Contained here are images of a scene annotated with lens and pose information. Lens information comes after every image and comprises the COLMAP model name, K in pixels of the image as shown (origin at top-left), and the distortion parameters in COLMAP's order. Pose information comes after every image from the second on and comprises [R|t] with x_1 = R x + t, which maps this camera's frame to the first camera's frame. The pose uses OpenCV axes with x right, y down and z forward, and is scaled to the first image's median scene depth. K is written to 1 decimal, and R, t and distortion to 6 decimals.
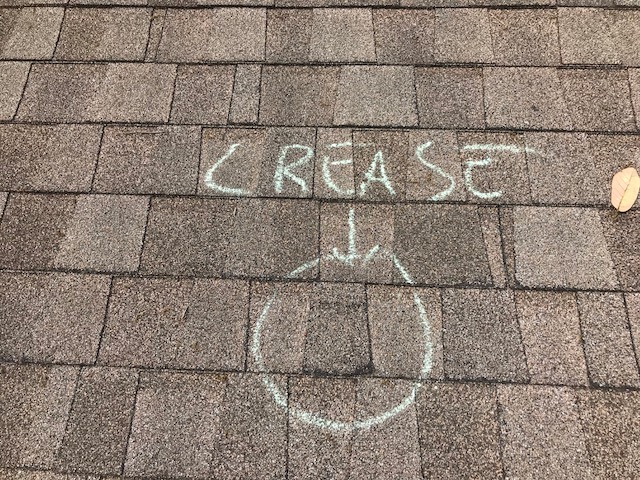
lens RADIAL K [[522.1, 0, 317.0], [0, 522.1, 236.6], [0, 0, 1]] dist [0.030247, -0.067019]
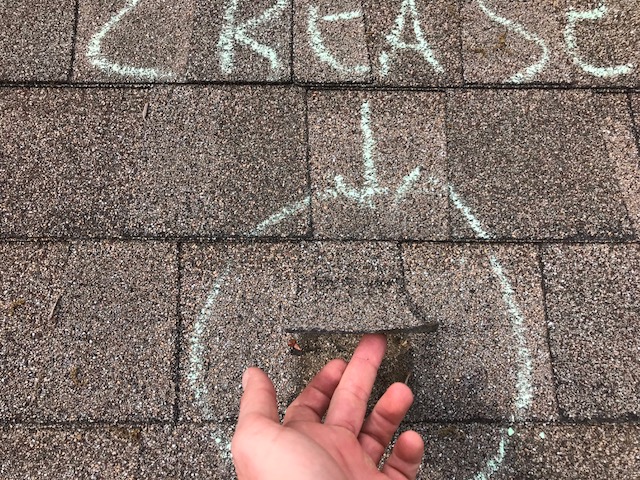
lens RADIAL K [[522.1, 0, 323.6], [0, 522.1, 235.2], [0, 0, 1]] dist [0.030247, -0.067019]
pose [[0.996385, -0.036035, 0.076932, -0.024001], [0.025358, 0.990453, 0.135501, 0.009821], [-0.081080, -0.133060, 0.987786, 0.471995]]
